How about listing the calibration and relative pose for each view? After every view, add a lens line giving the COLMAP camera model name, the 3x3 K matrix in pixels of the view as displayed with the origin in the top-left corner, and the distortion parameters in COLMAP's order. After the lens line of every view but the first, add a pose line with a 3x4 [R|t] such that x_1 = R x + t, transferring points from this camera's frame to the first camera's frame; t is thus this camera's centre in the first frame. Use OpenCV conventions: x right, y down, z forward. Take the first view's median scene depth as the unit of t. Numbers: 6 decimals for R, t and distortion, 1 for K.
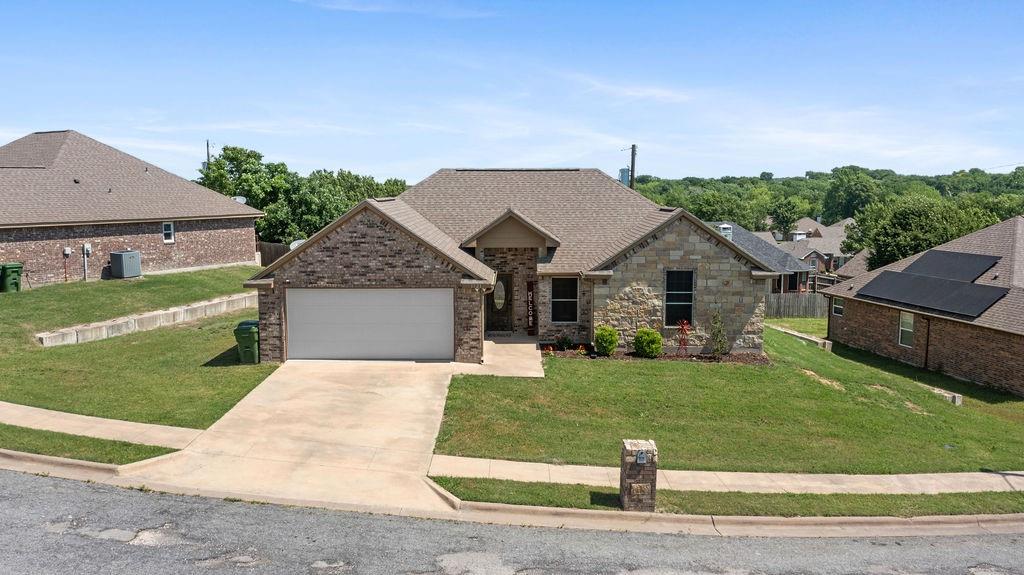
lens RADIAL K [[823.1, 0, 512.0], [0, 823.1, 287.5], [0, 0, 1]] dist [-0.007156, -0.001094]
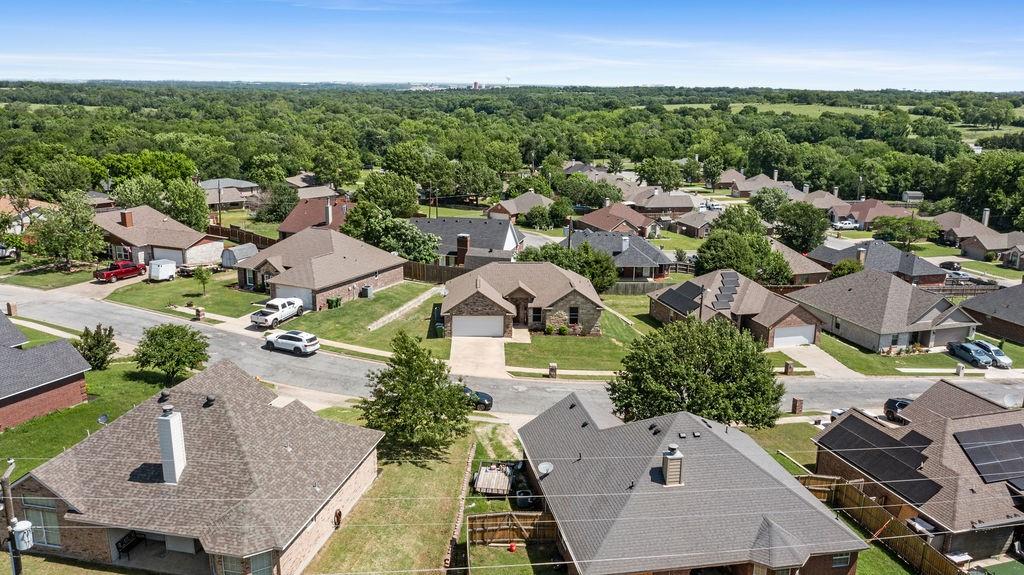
lens RADIAL K [[823.1, 0, 512.0], [0, 823.1, 287.5], [0, 0, 1]] dist [-0.007156, -0.001094]
pose [[0.999389, 0.003351, 0.034796, -0.141797], [-0.007488, 0.992812, 0.119451, -0.470170], [-0.034146, -0.119639, 0.992230, -2.104278]]
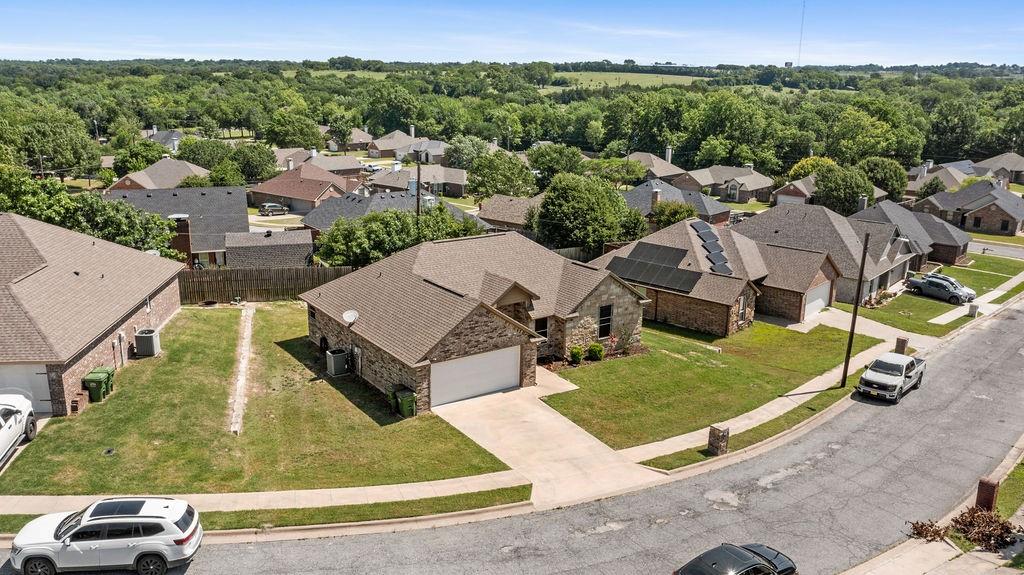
lens RADIAL K [[823.1, 0, 512.0], [0, 823.1, 287.5], [0, 0, 1]] dist [-0.007156, -0.001094]
pose [[0.822857, -0.135703, 0.551807, -0.899742], [0.055565, 0.985628, 0.159531, -0.343757], [-0.565525, -0.100610, 0.818571, -0.286623]]
